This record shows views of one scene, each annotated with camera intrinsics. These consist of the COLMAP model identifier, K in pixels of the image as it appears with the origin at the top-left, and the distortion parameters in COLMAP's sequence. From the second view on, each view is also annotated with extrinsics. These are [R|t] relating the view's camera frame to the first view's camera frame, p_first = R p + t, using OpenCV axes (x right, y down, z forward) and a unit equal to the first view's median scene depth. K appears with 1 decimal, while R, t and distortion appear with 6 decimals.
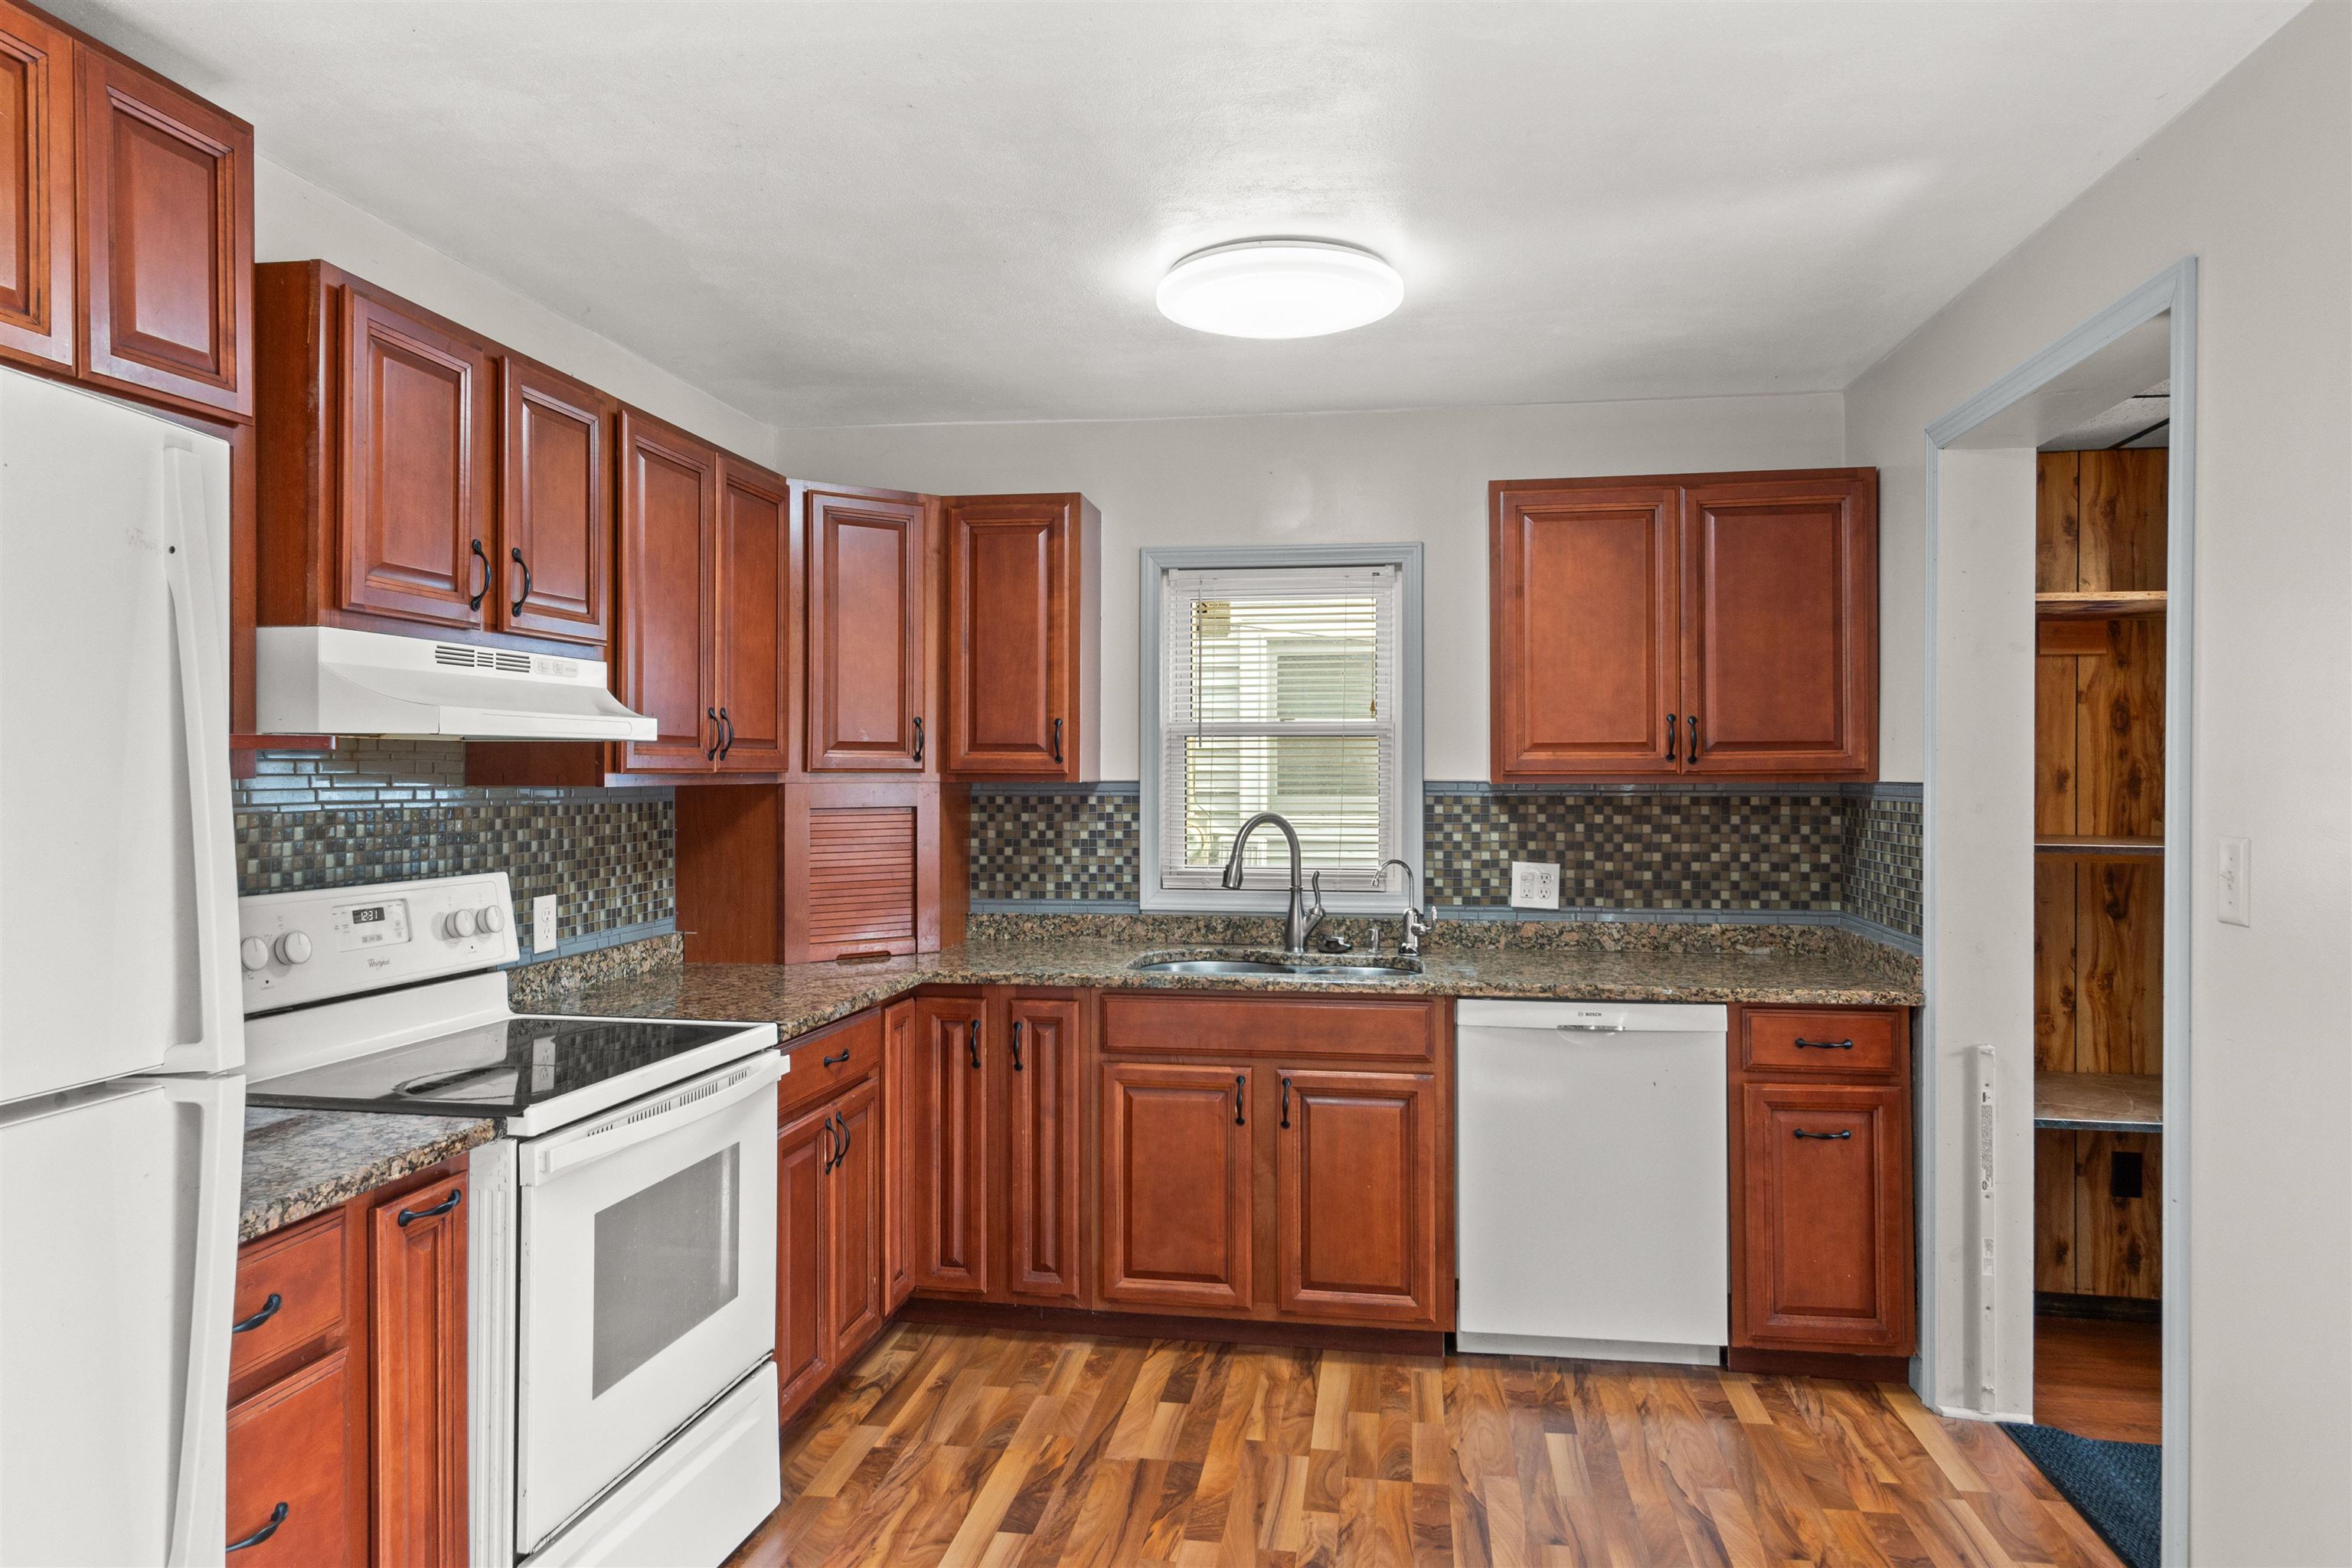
lens RADIAL K [[1481.6, 0, 1176.0], [0, 1481.6, 784.0], [0, 0, 1]] dist [0.003477, 0.000286]
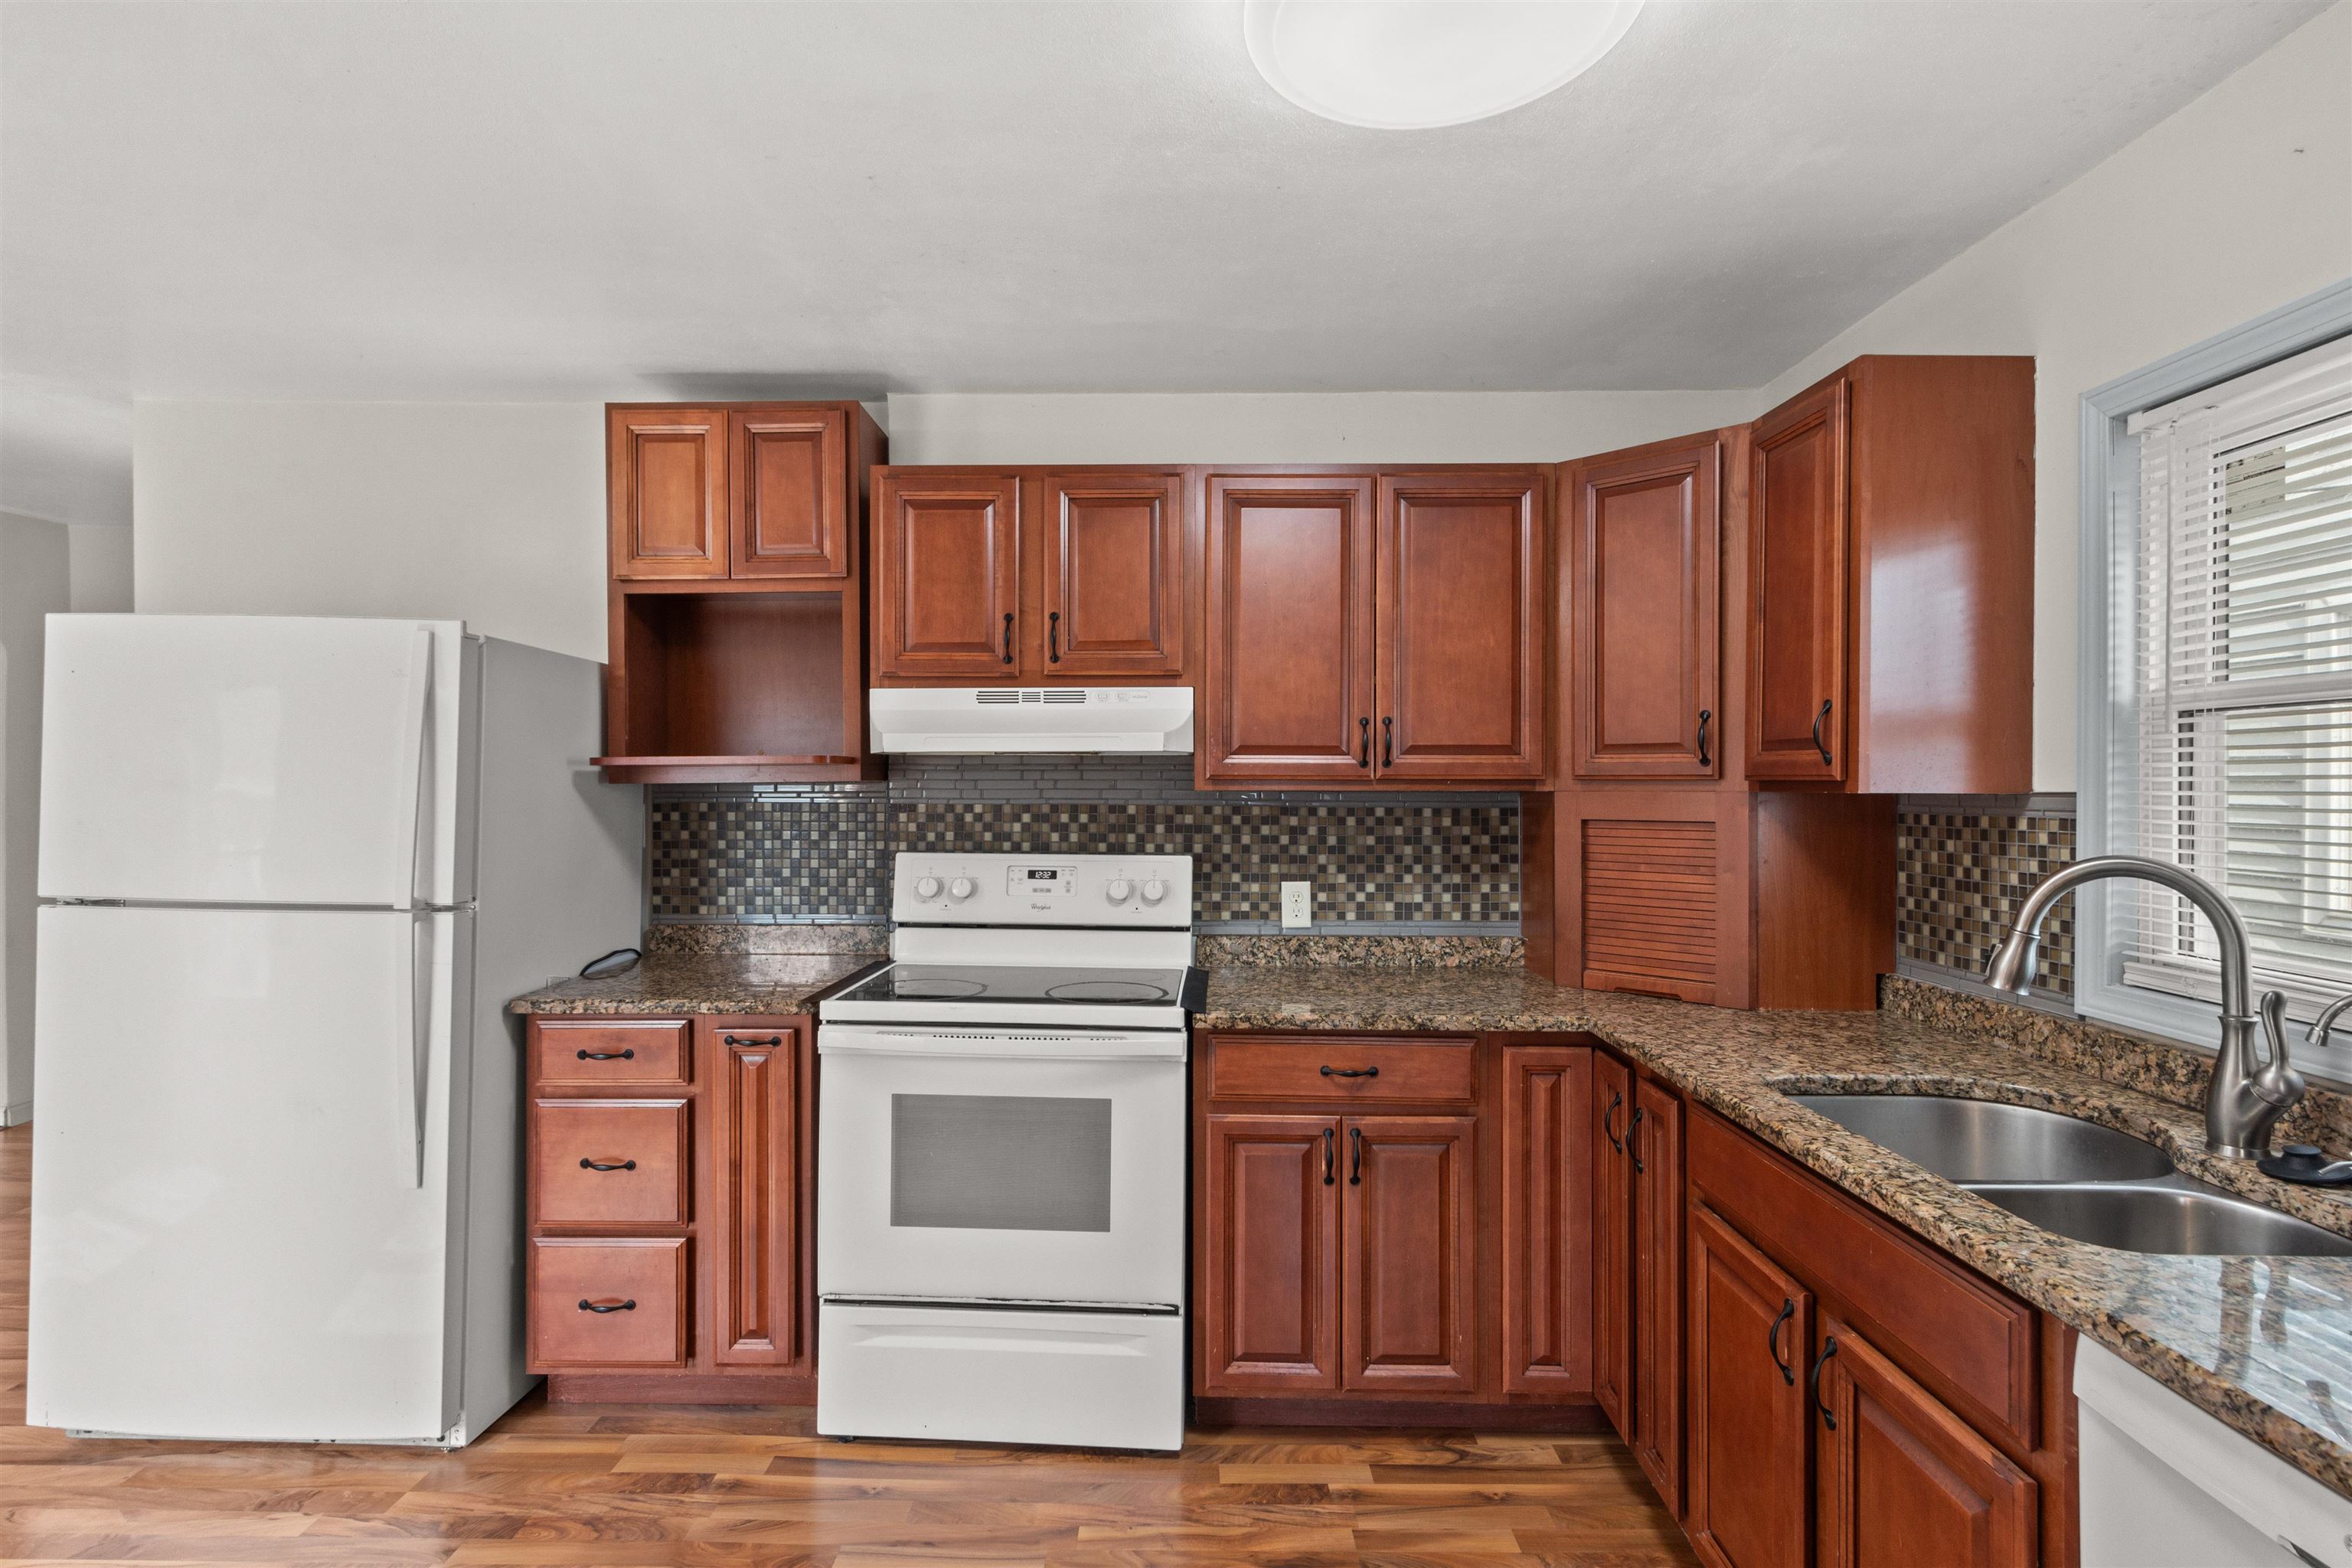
lens RADIAL K [[1187.1, 0, 1168.3], [0, 1187.1, 797.0], [0, 0, 1]] dist [-0.003252, -0.000124]
pose [[0.136687, 0.011929, -0.990542, 0.476110], [-0.010862, 0.999885, 0.010542, -0.002233], [0.990555, 0.009318, 0.136801, 0.706013]]
